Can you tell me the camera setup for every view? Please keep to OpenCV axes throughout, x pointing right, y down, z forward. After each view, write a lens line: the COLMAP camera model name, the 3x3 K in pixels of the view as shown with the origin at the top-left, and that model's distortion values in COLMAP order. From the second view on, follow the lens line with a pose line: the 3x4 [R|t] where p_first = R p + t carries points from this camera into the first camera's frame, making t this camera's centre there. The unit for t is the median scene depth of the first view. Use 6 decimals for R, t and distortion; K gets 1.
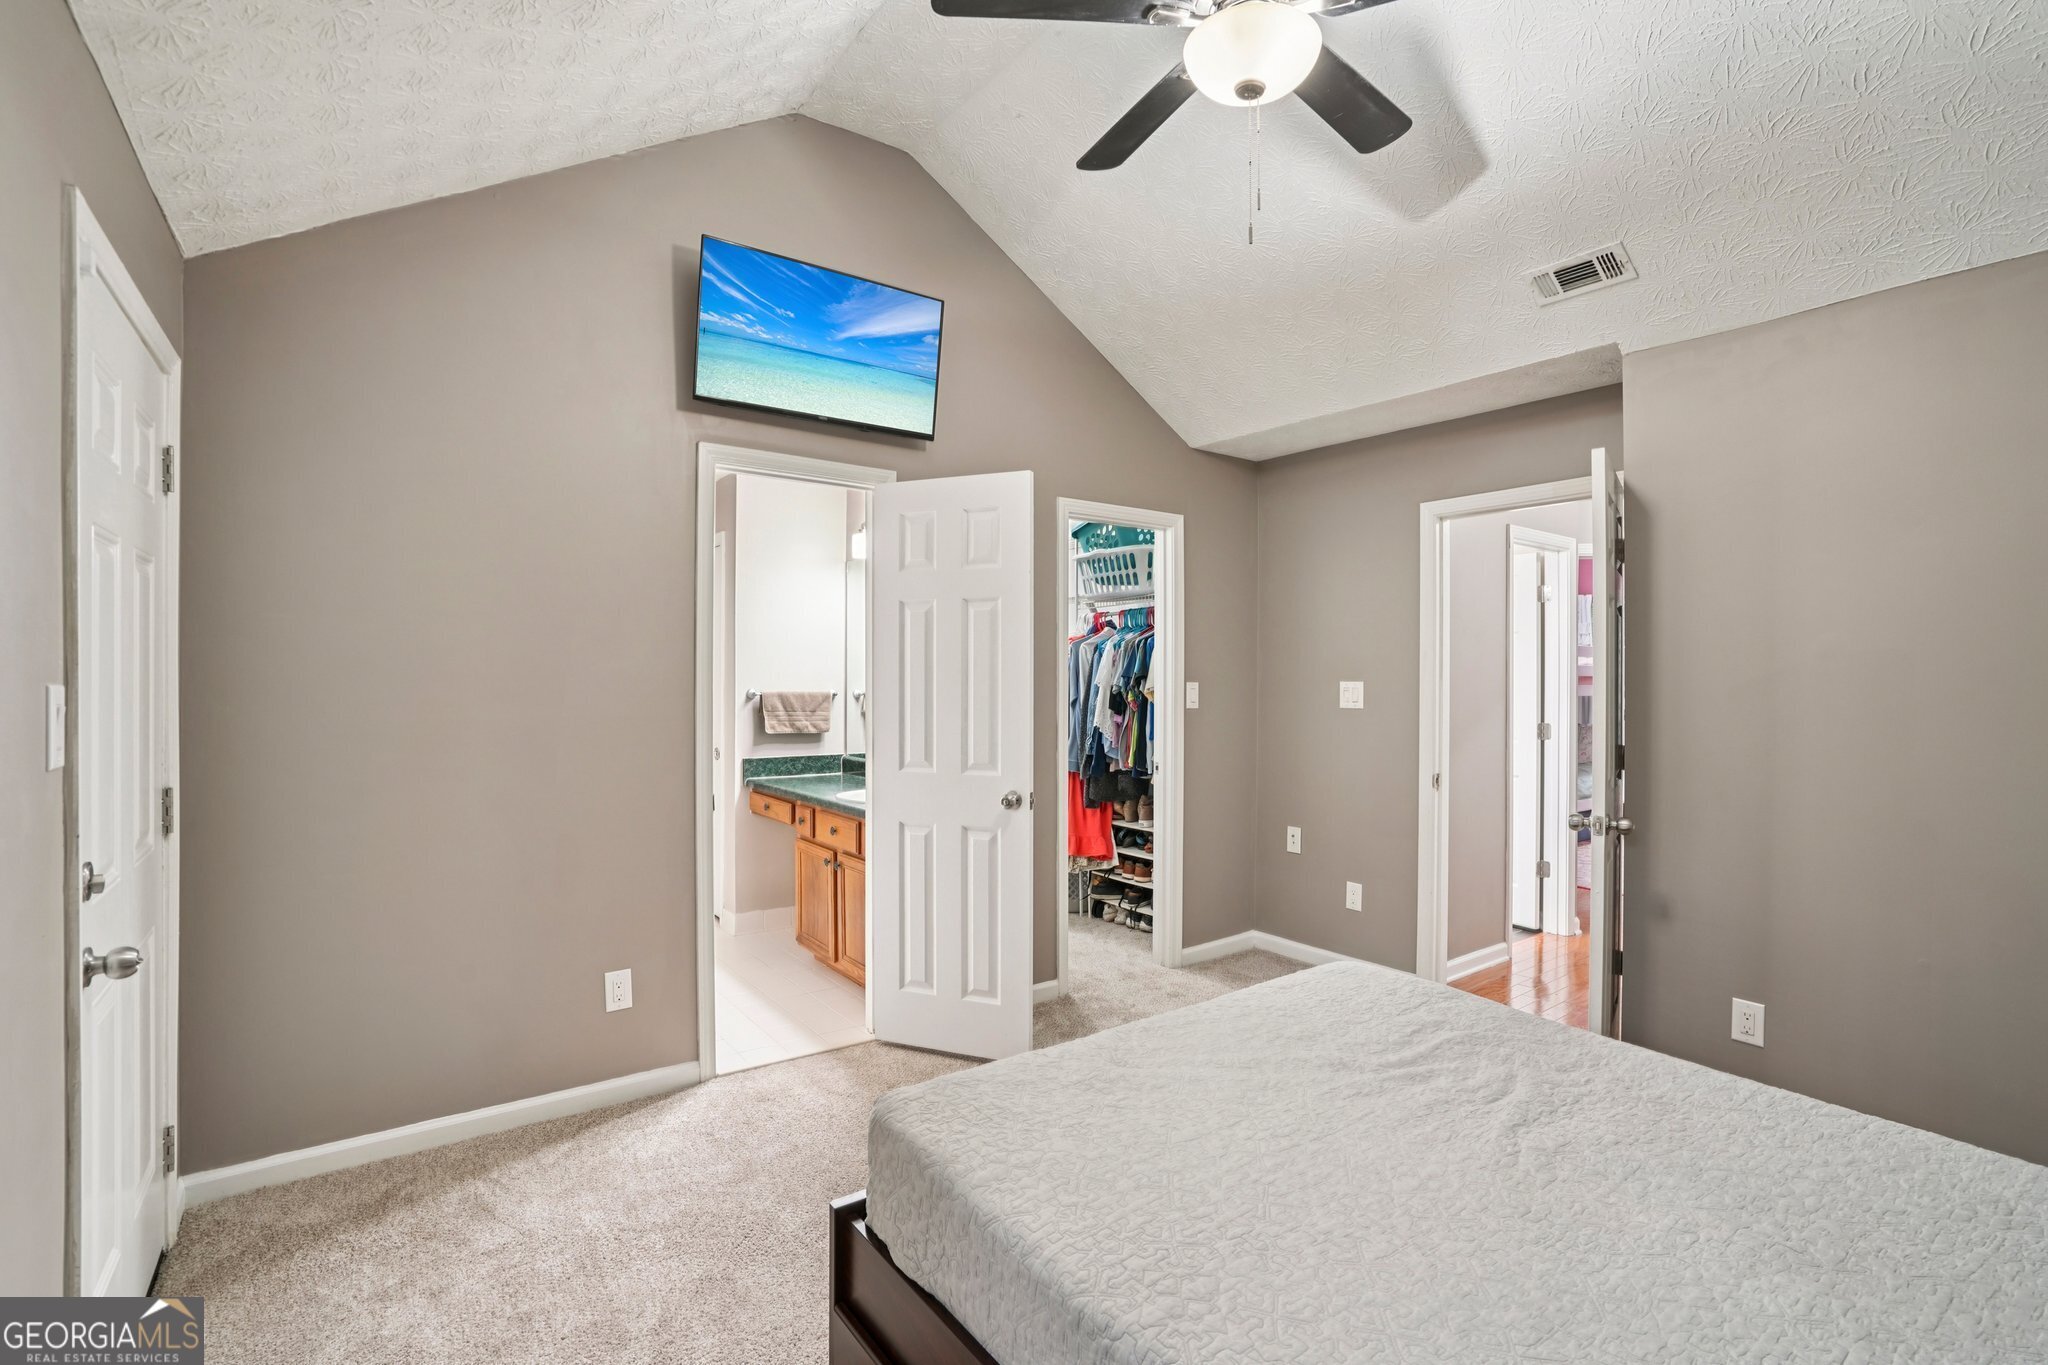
lens RADIAL K [[942.2, 0, 1022.3], [0, 942.2, 684.6], [0, 0, 1]] dist [-0.055223, 0.019918]
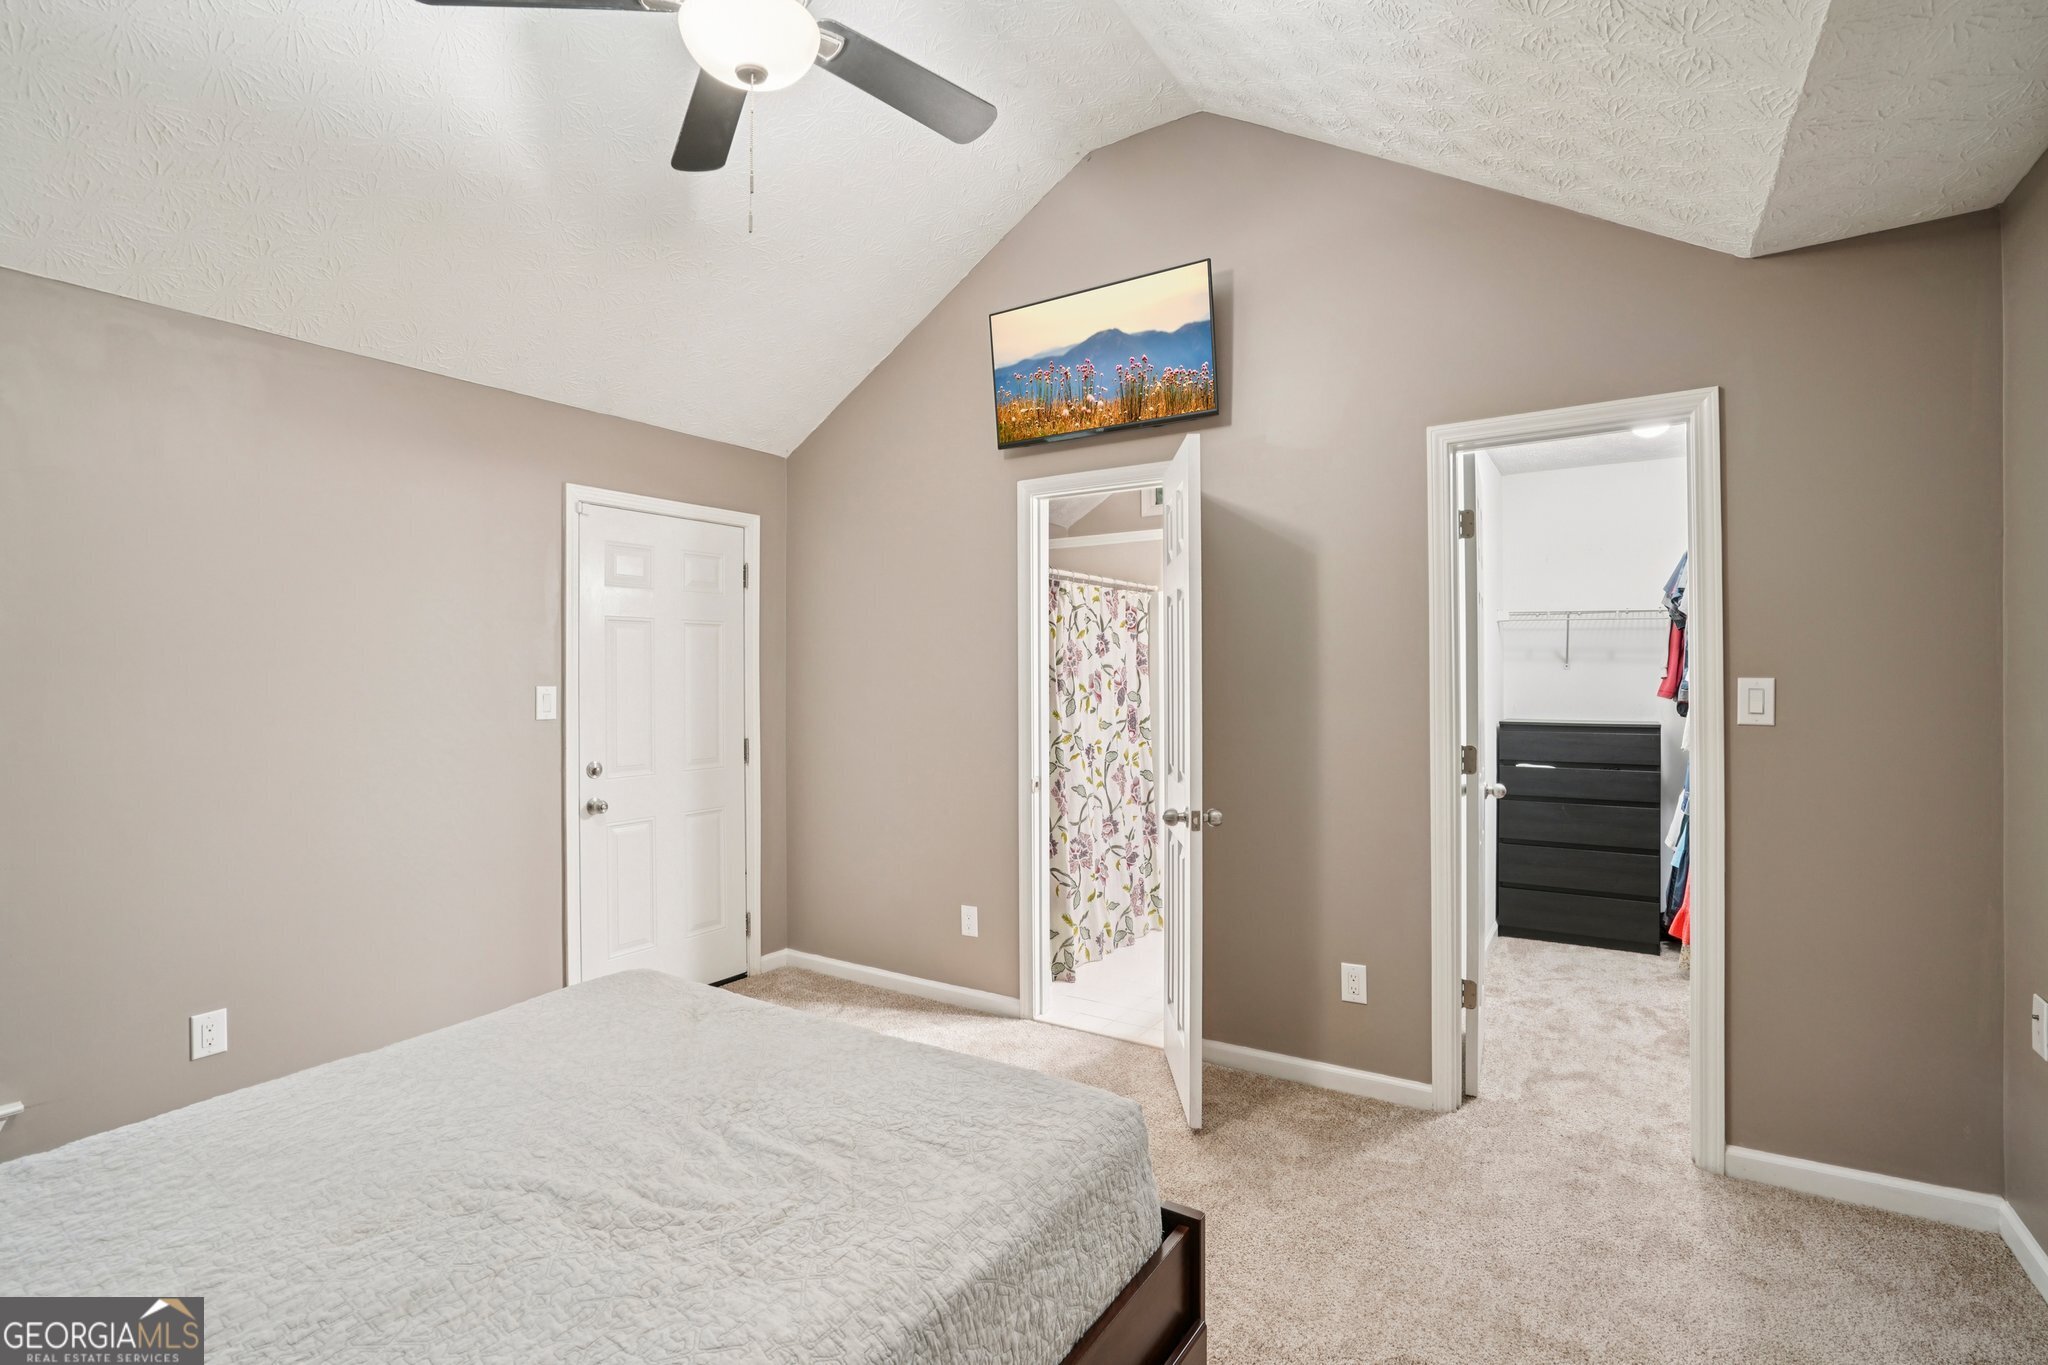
lens RADIAL K [[942.2, 0, 1008.8], [0, 942.2, 673.3], [0, 0, 1]] dist [-0.055223, 0.019918]
pose [[0.348659, -0.011641, -0.937177, 0.788851], [0.003708, 0.999932, -0.011040, -0.000757], [0.937242, 0.000374, 0.348679, 0.575558]]
